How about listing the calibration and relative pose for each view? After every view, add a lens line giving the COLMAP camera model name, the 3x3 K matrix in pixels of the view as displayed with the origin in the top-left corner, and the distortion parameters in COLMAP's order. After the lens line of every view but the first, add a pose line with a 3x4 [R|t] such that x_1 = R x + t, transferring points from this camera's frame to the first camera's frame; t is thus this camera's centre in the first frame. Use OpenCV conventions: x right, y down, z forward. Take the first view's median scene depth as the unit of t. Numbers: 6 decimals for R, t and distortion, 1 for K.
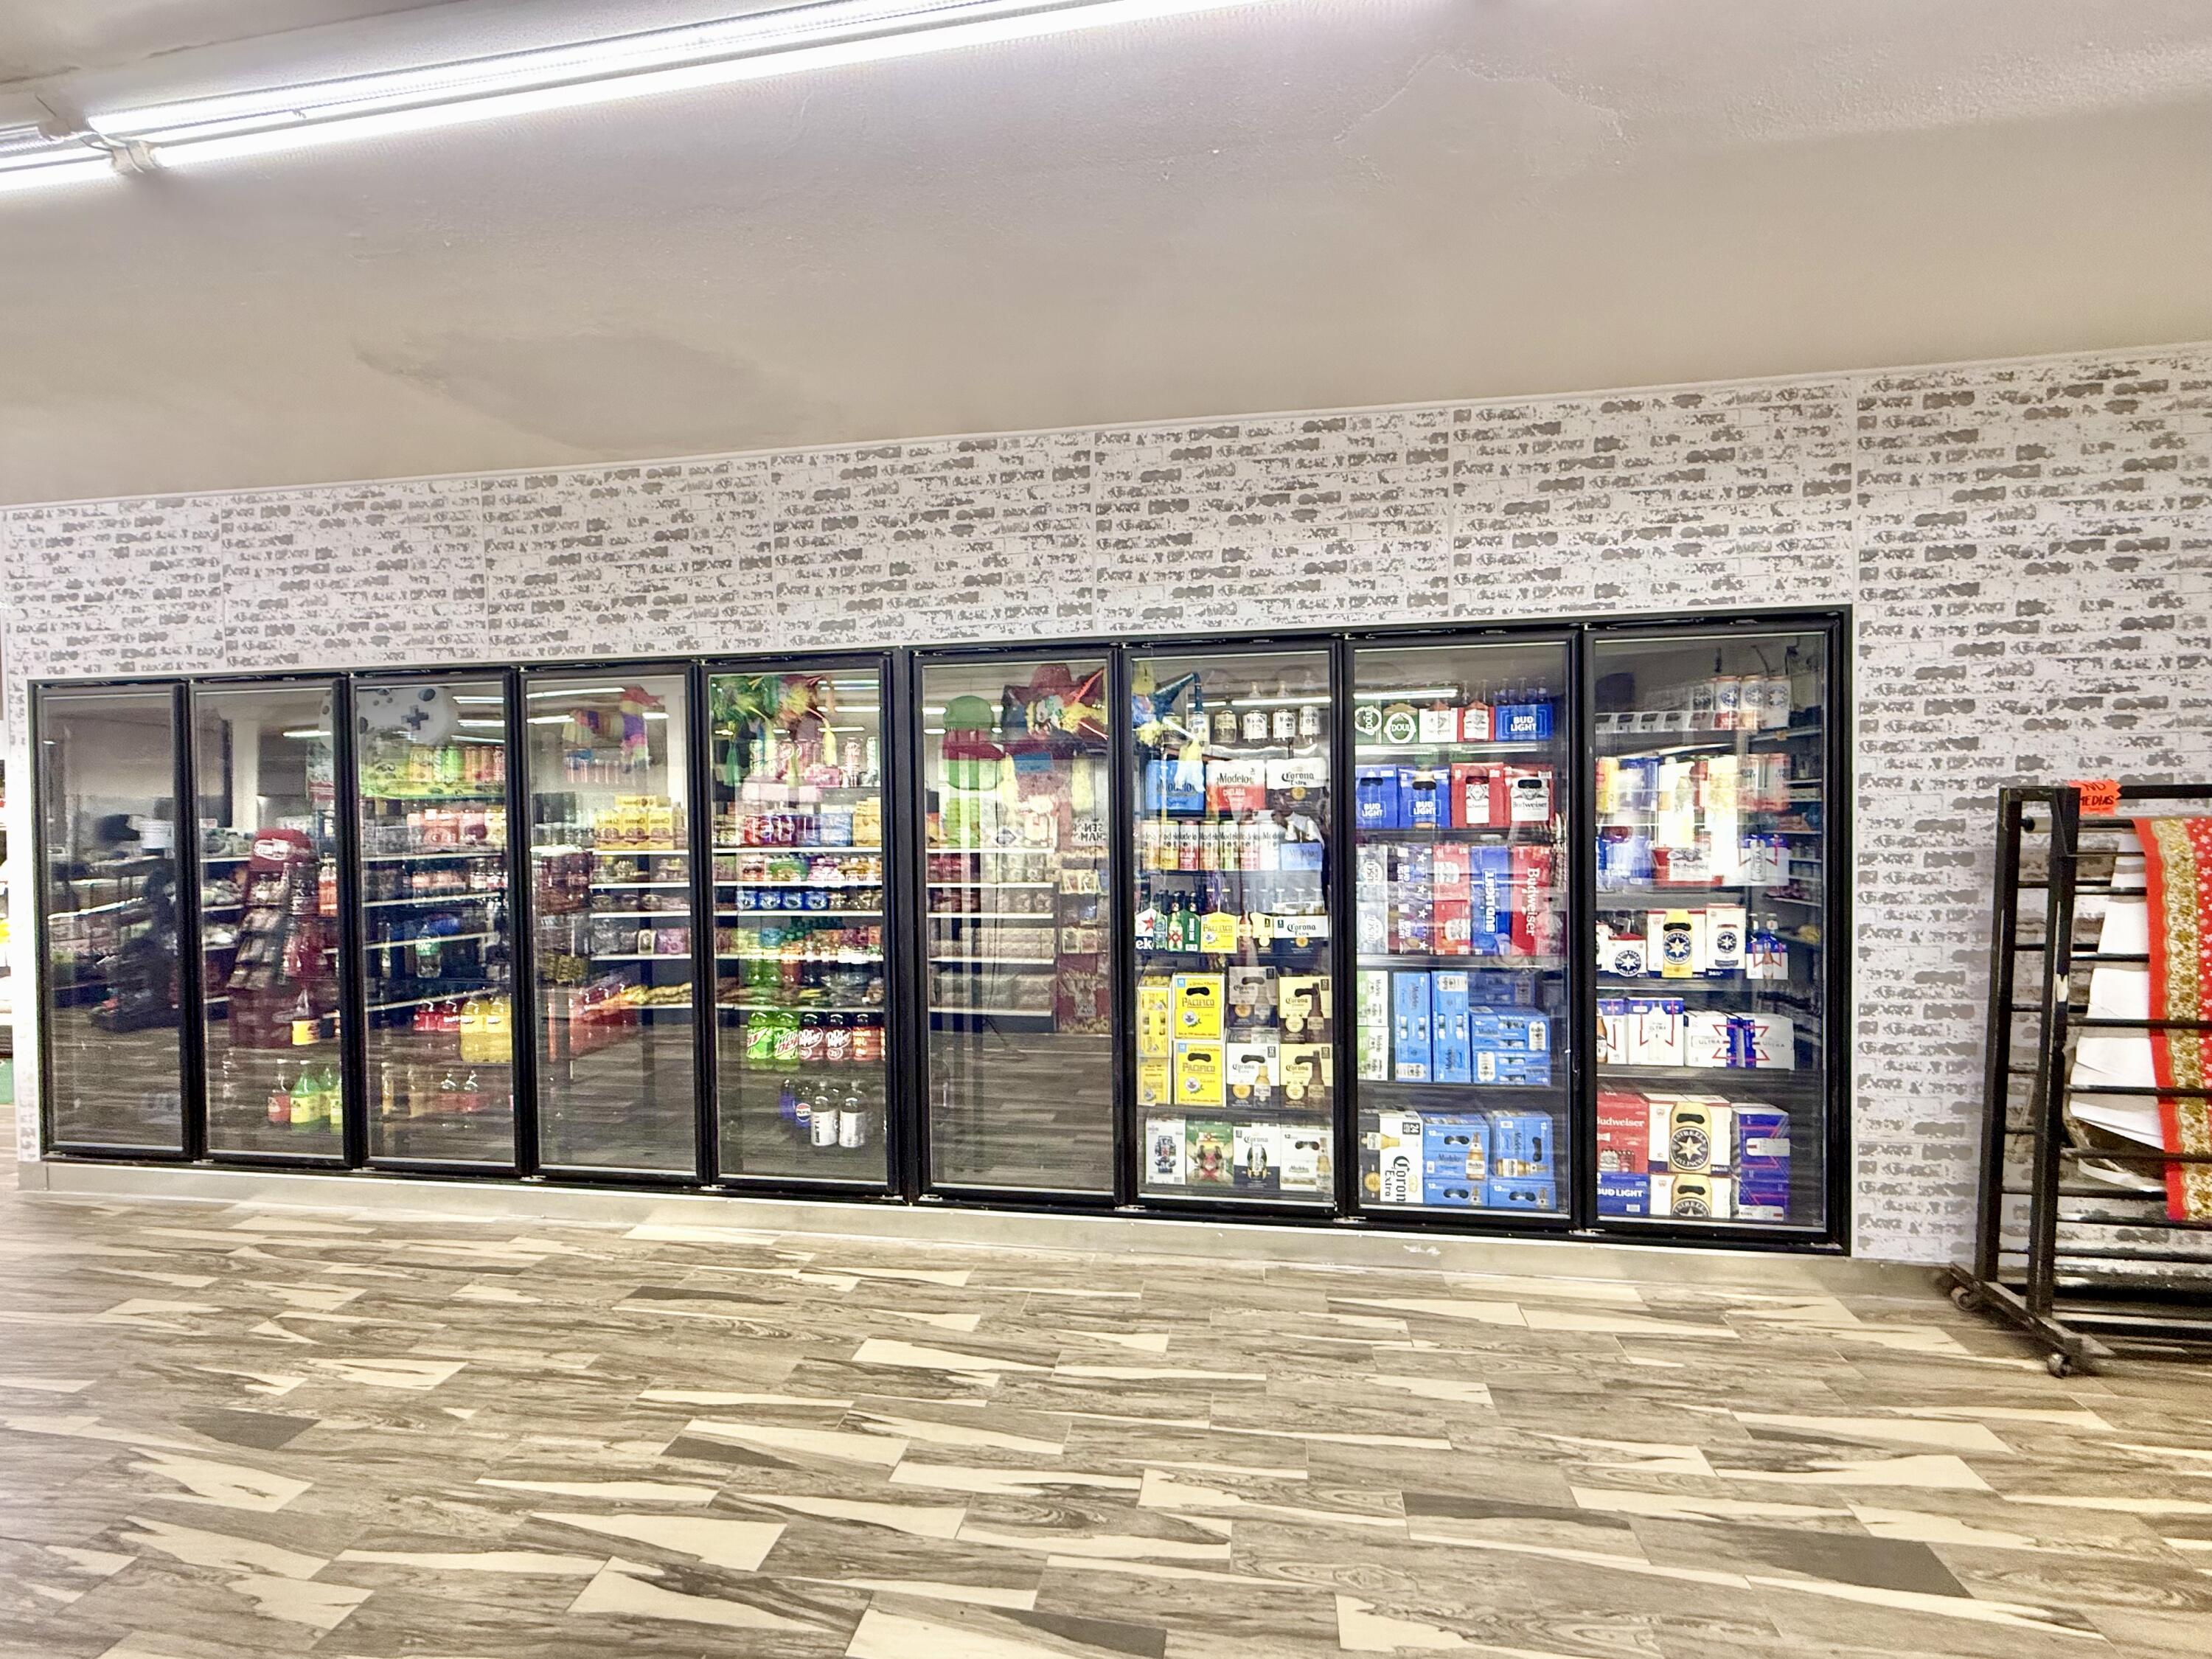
lens RADIAL K [[948.3, 0, 1112.1], [0, 948.3, 833.5], [0, 0, 1]] dist [0.000793, 0.000396]
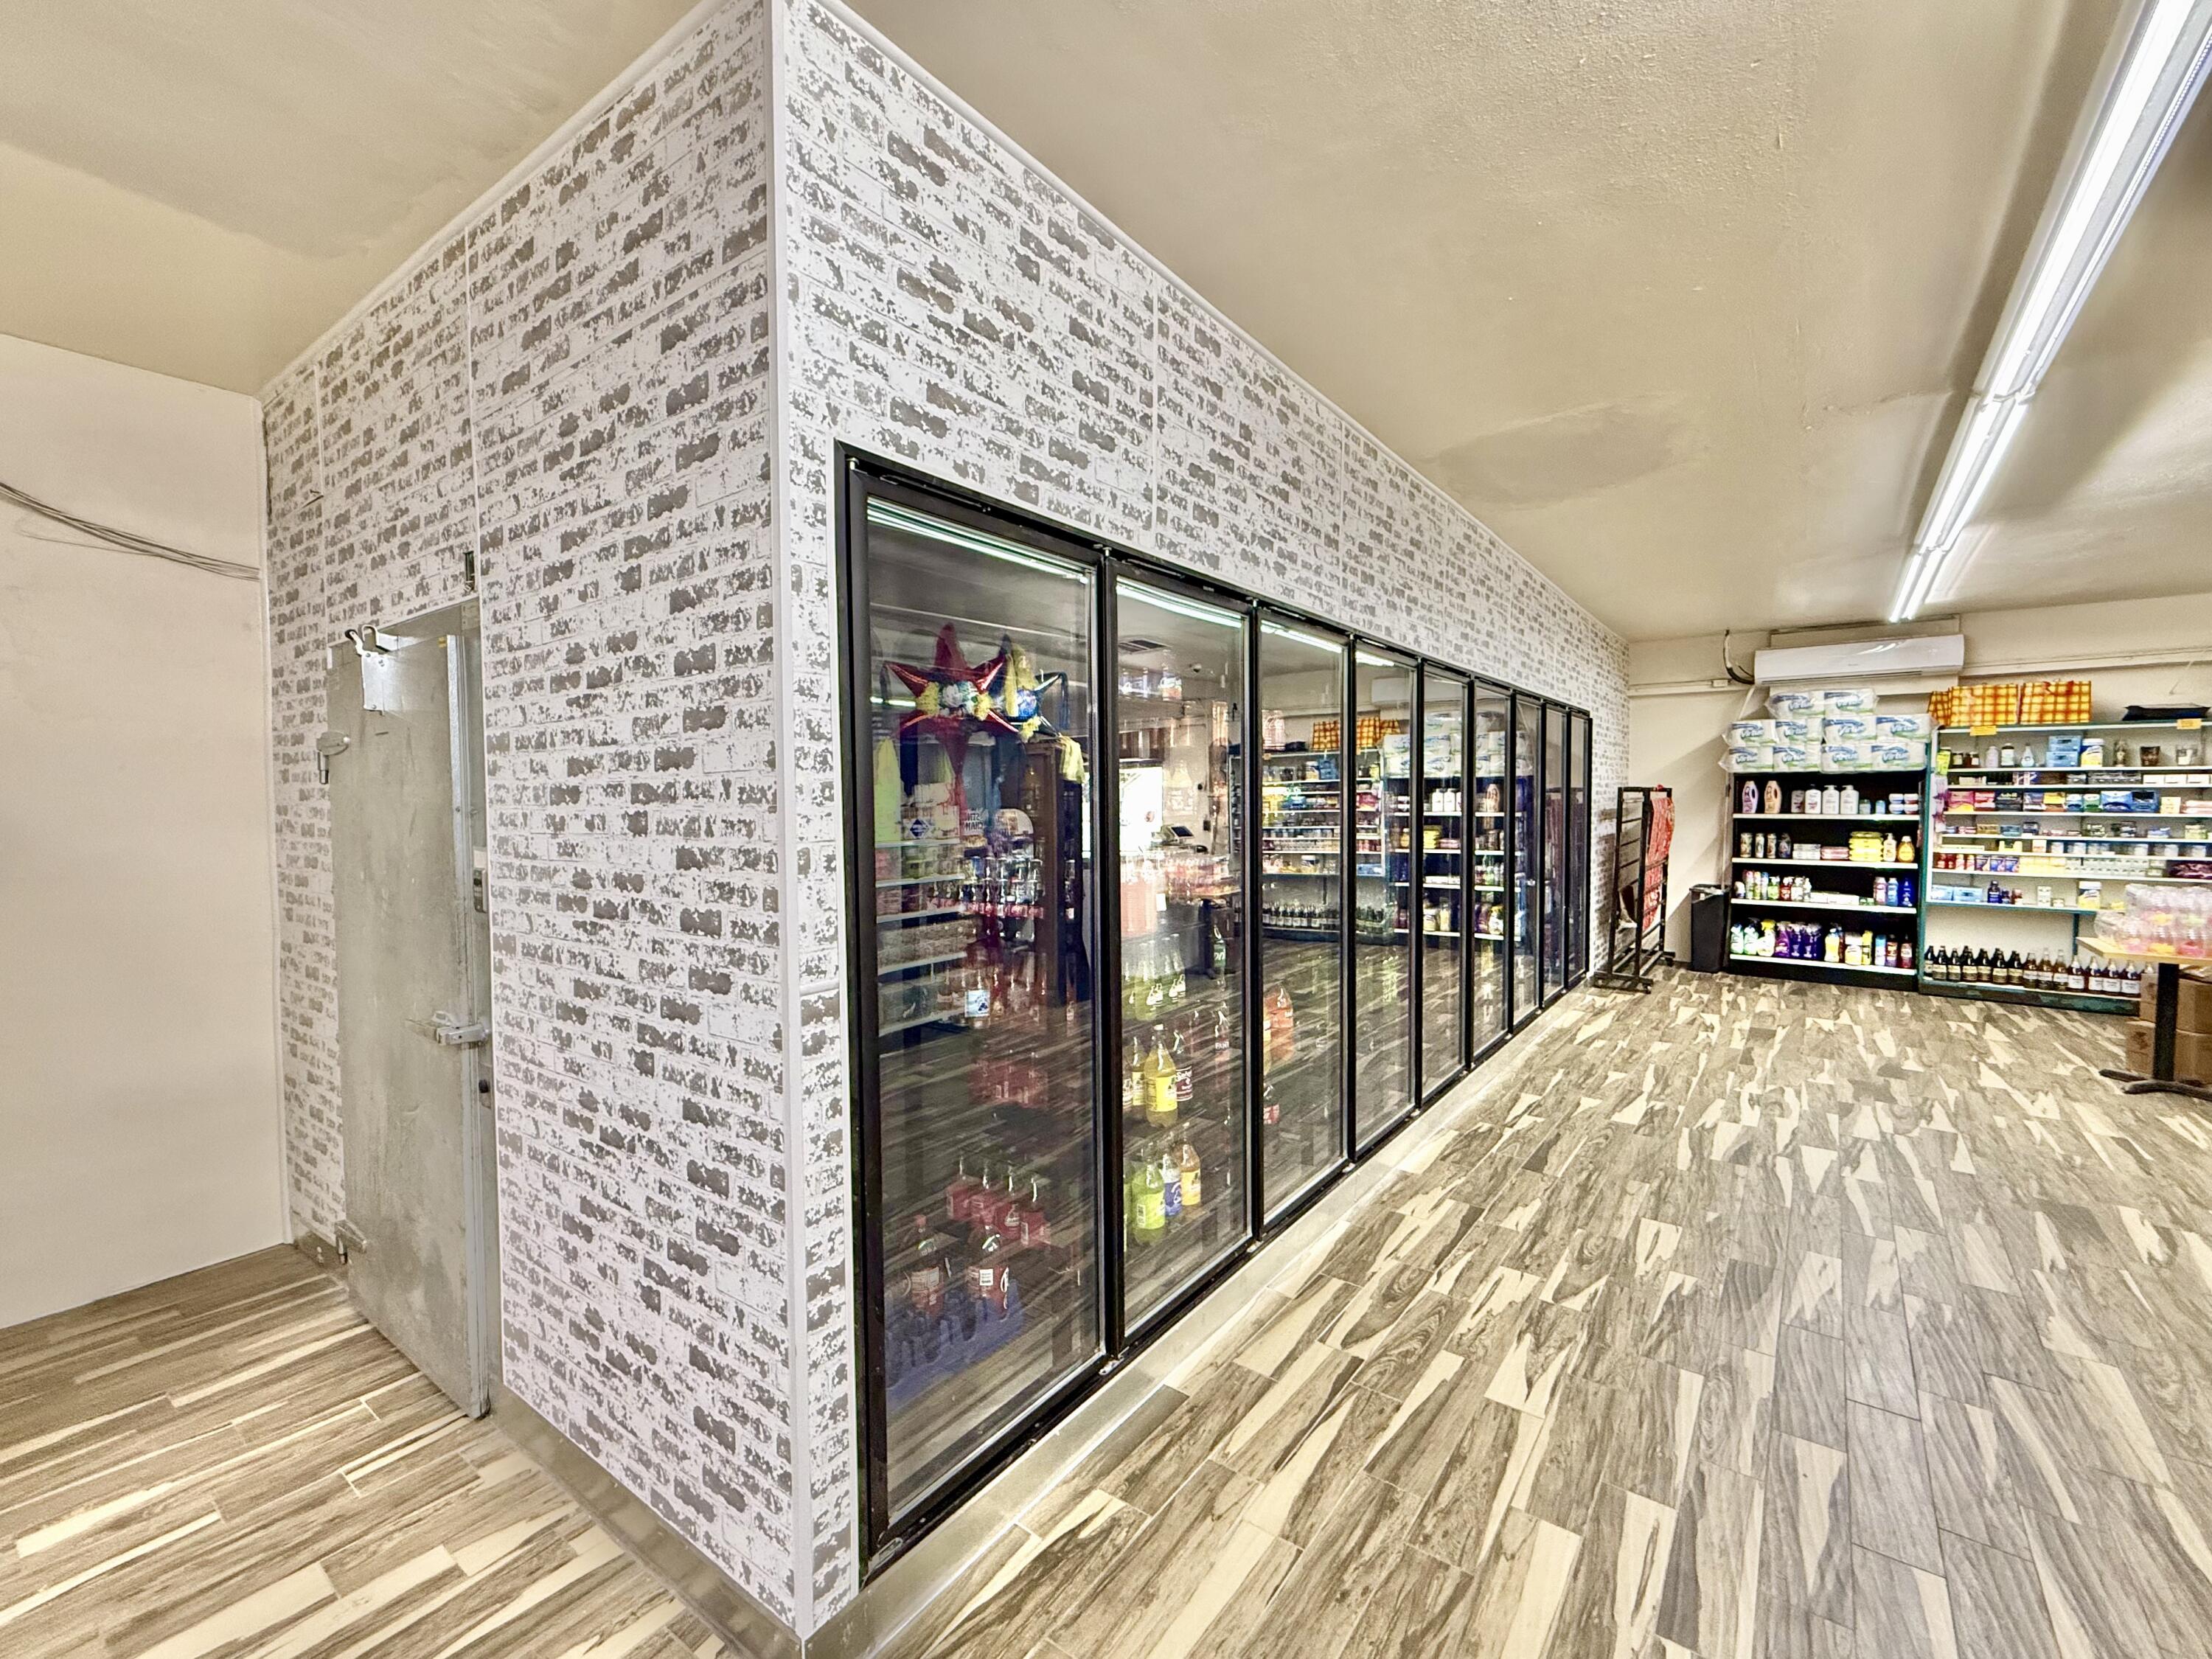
lens RADIAL K [[948.3, 0, 1098.2], [0, 948.3, 842.1], [0, 0, 1]] dist [0.000793, 0.000396]
pose [[0.469578, -0.031639, 0.882324, -1.768370], [0.026727, 0.999409, 0.021614, 0.007048], [-0.882487, 0.013432, 0.470146, 0.864495]]
